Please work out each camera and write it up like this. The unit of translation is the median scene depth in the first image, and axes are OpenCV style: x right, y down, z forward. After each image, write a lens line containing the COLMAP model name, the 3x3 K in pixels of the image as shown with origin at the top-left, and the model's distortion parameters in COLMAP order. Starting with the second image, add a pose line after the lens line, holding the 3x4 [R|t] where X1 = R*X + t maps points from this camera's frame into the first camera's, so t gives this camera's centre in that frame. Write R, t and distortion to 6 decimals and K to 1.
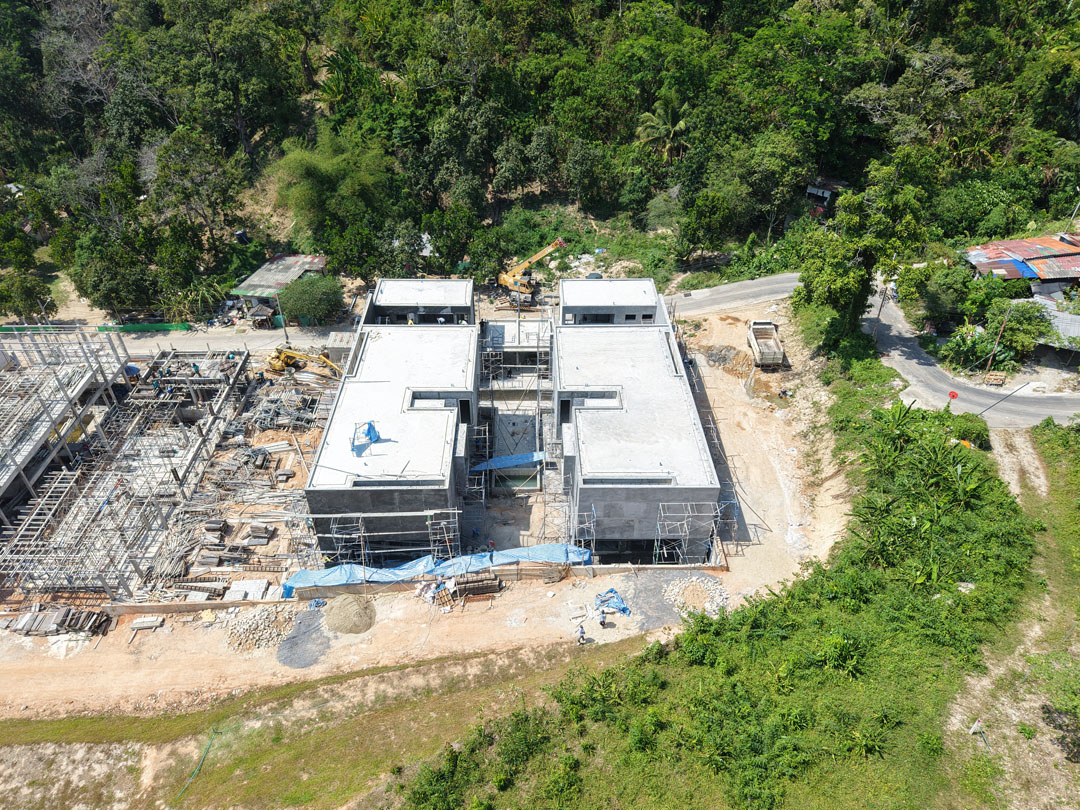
lens RADIAL K [[725.6, 0, 538.2], [0, 725.6, 411.8], [0, 0, 1]] dist [0.031826, -0.037091]
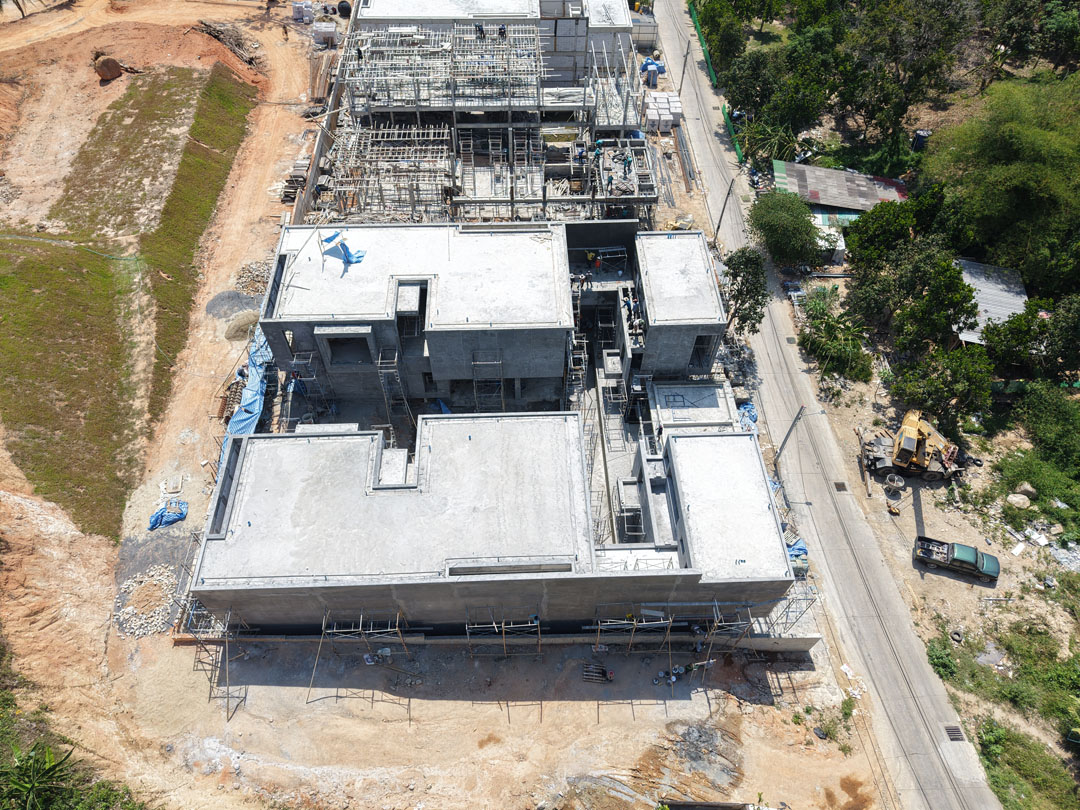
lens RADIAL K [[725.6, 0, 538.2], [0, 725.6, 411.8], [0, 0, 1]] dist [0.031826, -0.037091]
pose [[0.016224, 0.802445, -0.596506, 0.496181], [-0.631184, 0.470910, 0.616320, -0.597002], [0.775463, 0.366506, 0.514130, 0.741562]]
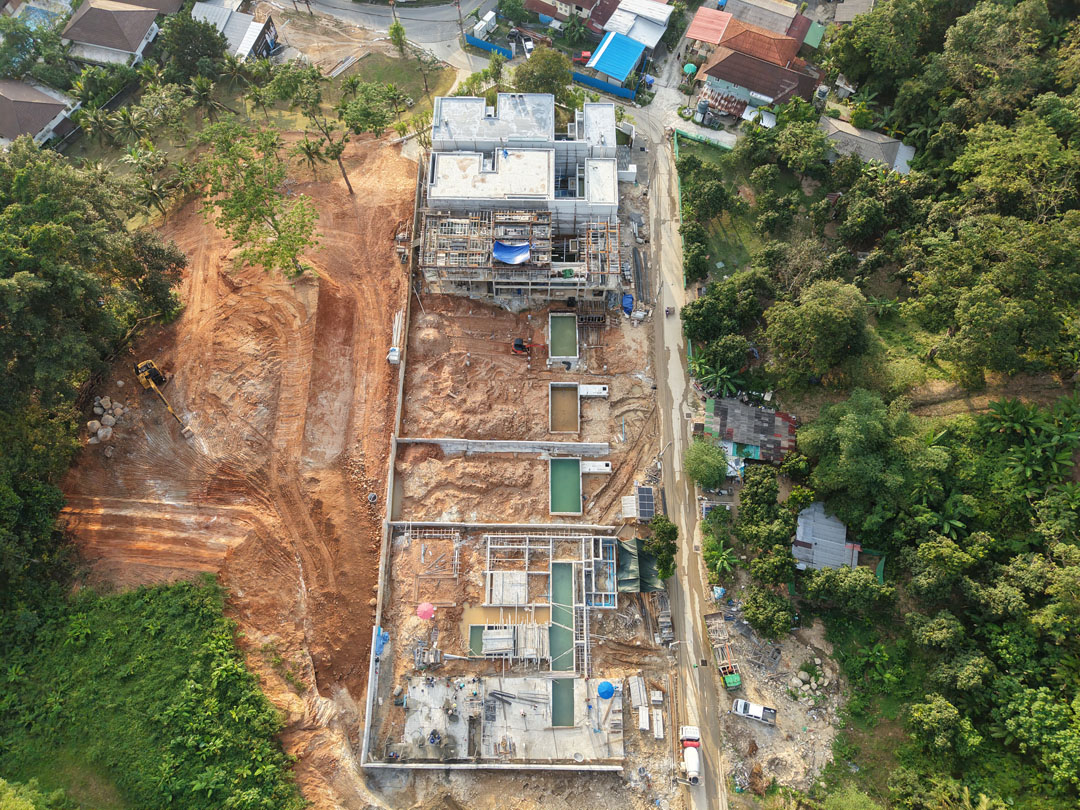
lens RADIAL K [[725.6, 0, 538.2], [0, 725.6, 411.8], [0, 0, 1]] dist [0.031826, -0.037091]
pose [[-0.030951, 0.924660, -0.379534, 0.102956], [-0.633448, 0.275578, 0.723050, -1.411781], [0.773166, 0.262794, 0.577194, 0.098690]]
